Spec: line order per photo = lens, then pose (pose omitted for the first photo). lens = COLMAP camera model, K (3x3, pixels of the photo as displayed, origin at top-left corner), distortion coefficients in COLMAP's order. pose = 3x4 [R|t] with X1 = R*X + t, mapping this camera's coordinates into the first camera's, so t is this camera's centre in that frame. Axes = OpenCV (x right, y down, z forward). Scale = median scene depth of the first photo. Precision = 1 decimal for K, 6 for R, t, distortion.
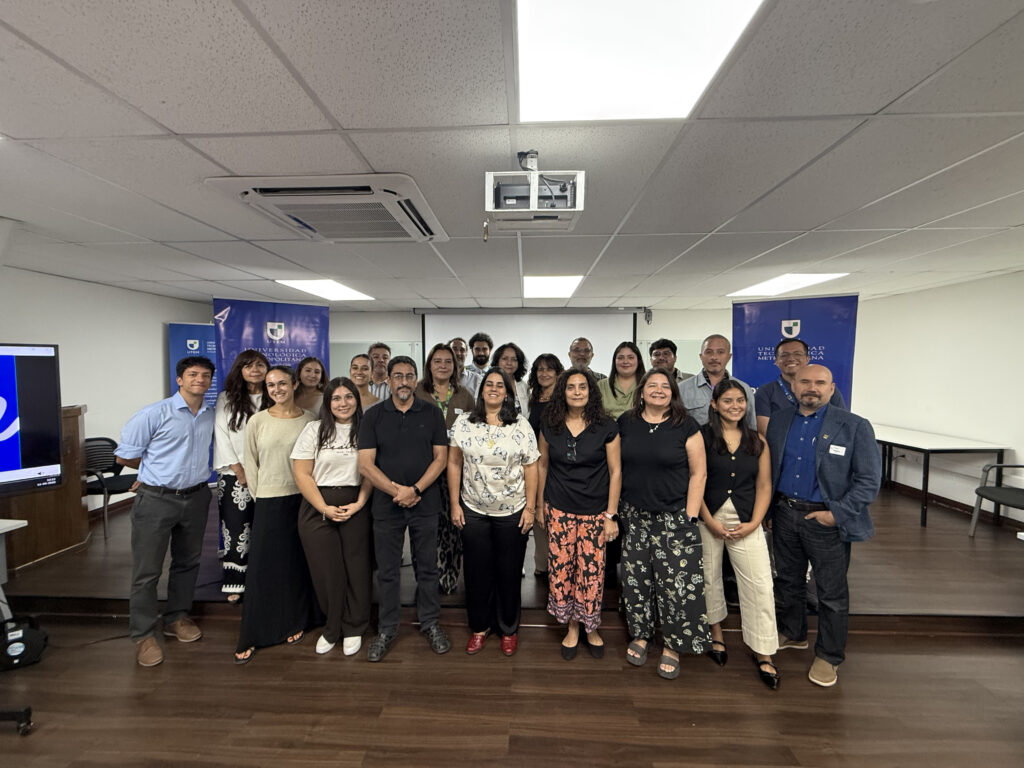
lens RADIAL K [[405.8, 0, 508.6], [0, 405.8, 383.1], [0, 0, 1]] dist [-0.000042, -0.000106]
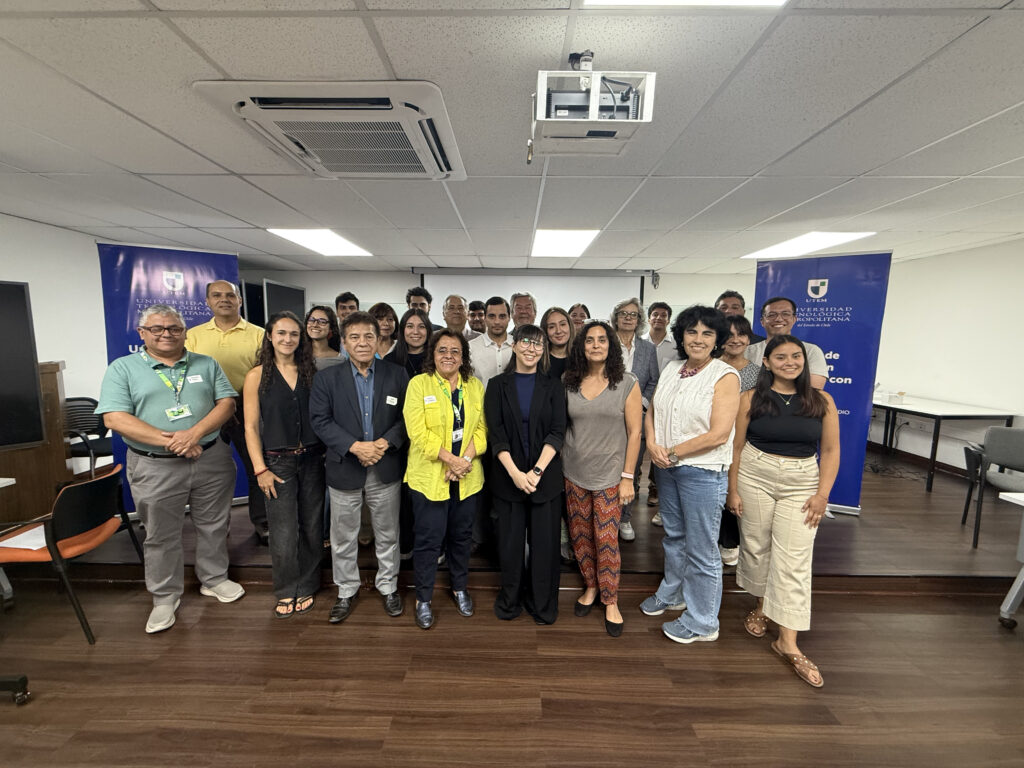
lens RADIAL K [[405.8, 0, 508.6], [0, 405.8, 383.1], [0, 0, 1]] dist [-0.000042, -0.000106]
pose [[0.999569, 0.008712, 0.028036, -0.101363], [-0.010680, 0.997430, 0.070849, 0.049570], [-0.027346, -0.071118, 0.997093, 0.087279]]
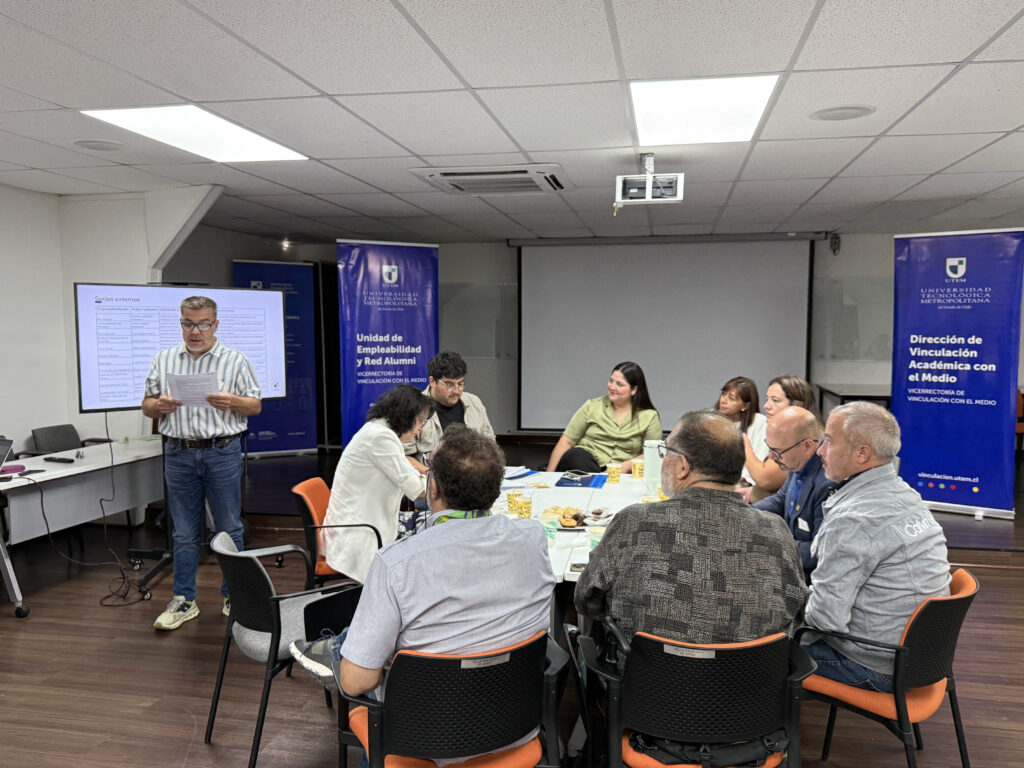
lens RADIAL K [[815.8, 0, 511.8], [0, 815.8, 384.3], [0, 0, 1]] dist [0.005695, 0.000819]
pose [[0.989202, 0.013712, -0.145916, 0.008705], [-0.009383, 0.999496, 0.030317, 0.129609], [0.146258, -0.028620, 0.988832, -1.571877]]
